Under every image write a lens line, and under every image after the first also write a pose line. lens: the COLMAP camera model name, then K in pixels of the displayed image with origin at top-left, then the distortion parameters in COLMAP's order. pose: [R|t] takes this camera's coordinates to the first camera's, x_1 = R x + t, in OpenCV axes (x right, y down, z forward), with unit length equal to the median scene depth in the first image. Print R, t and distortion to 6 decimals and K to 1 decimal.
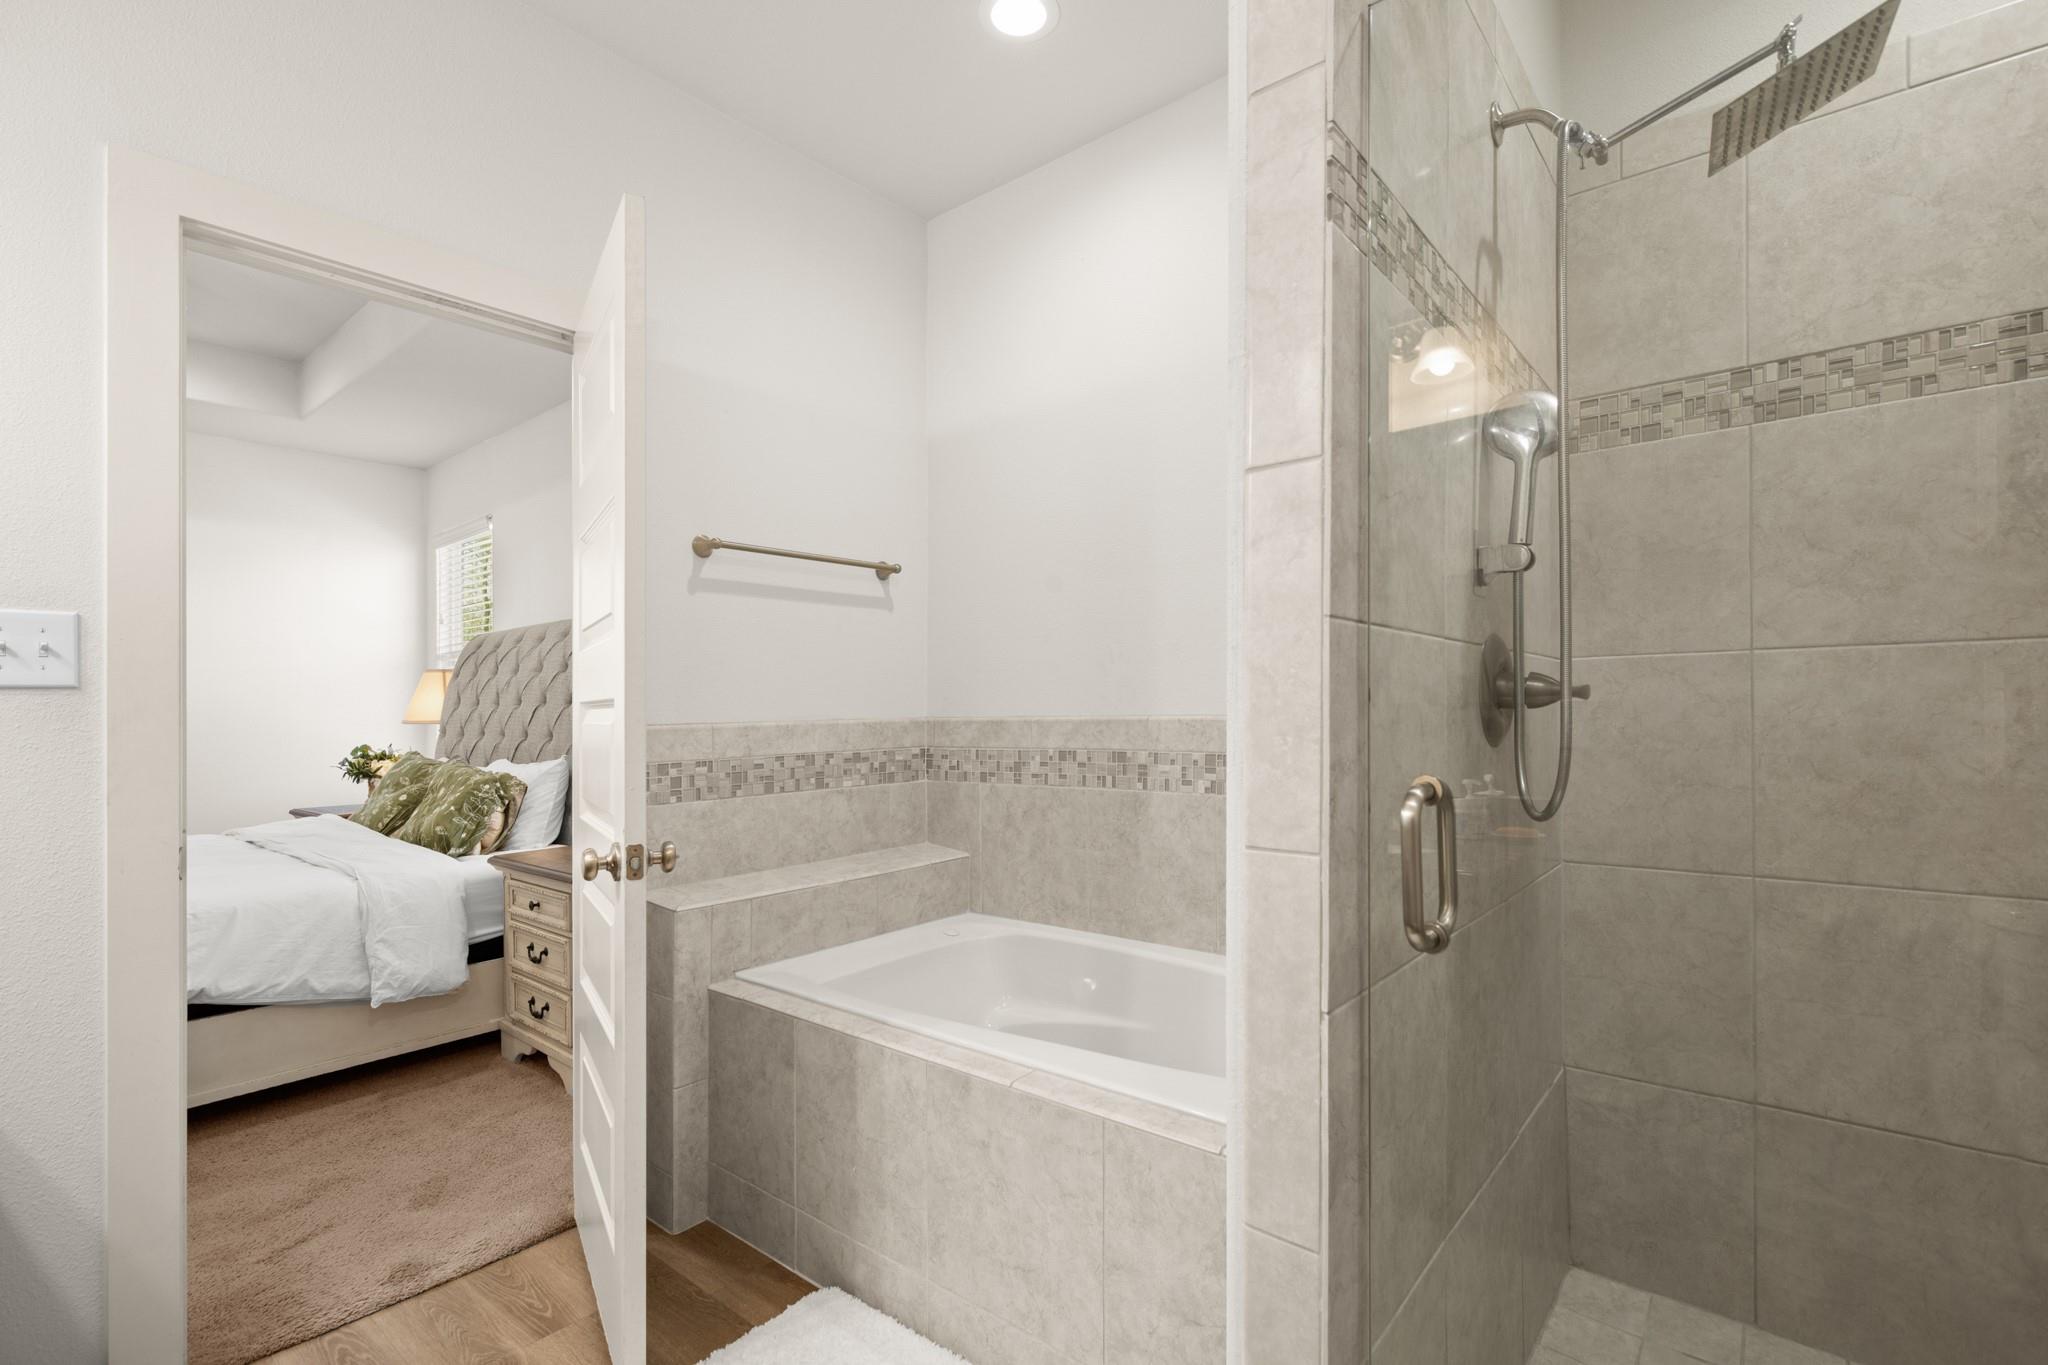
lens RADIAL K [[934.3, 0, 1023.6], [0, 934.3, 681.5], [0, 0, 1]] dist [0.001451, 0.000367]
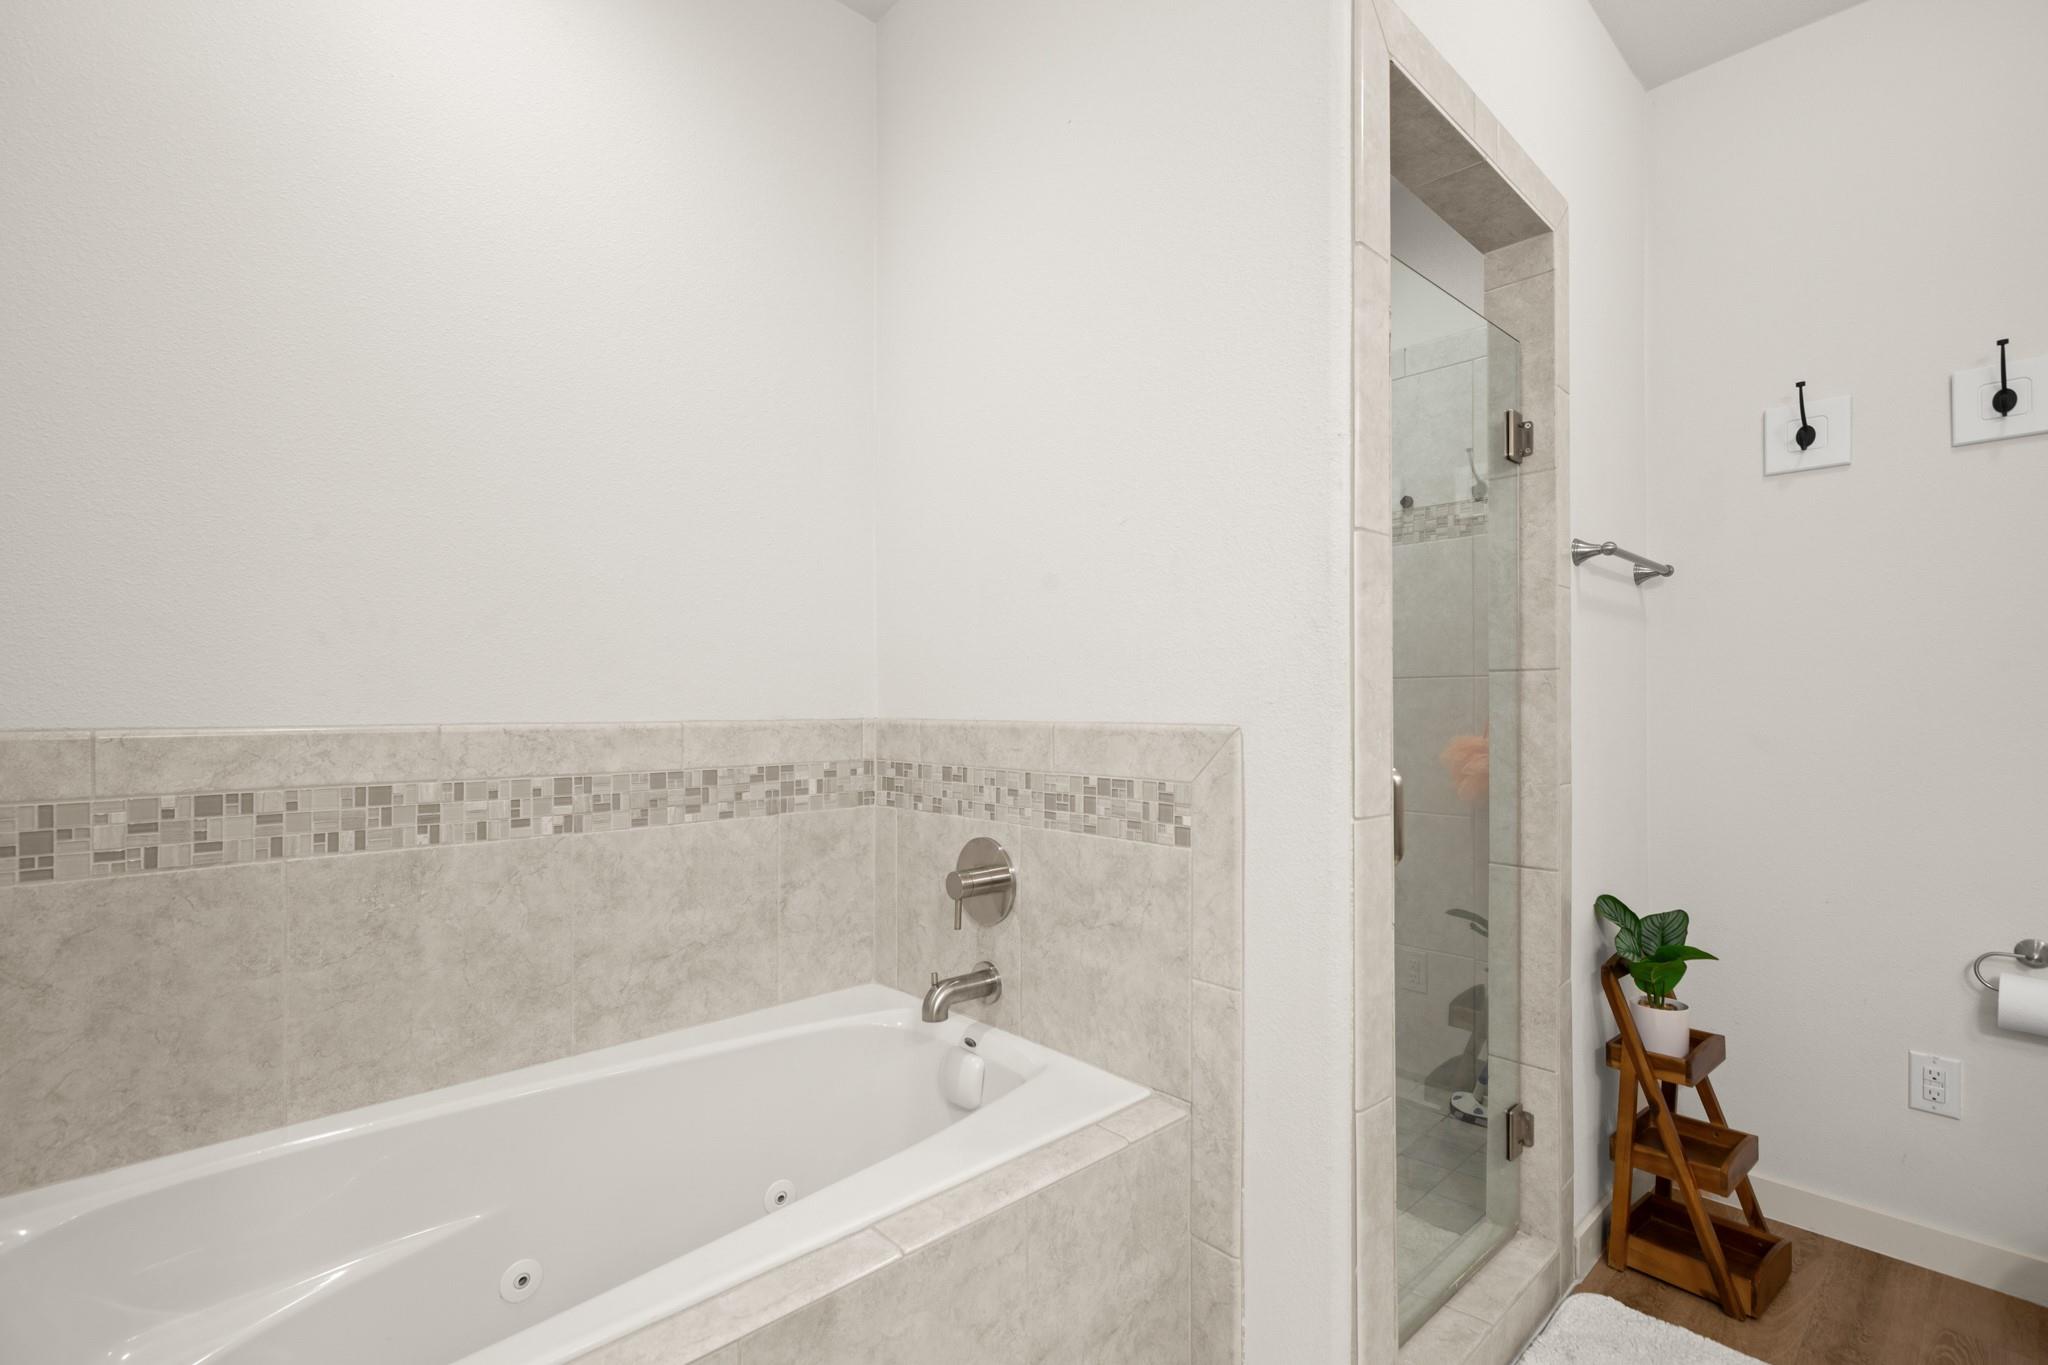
lens RADIAL K [[934.3, 0, 1046.6], [0, 934.3, 711.4], [0, 0, 1]] dist [0.001451, 0.000367]
pose [[0.117473, 0.013186, 0.992988, -0.436204], [-0.021239, 0.999716, -0.010763, 0.025890], [-0.992849, -0.019826, 0.117720, 0.523977]]
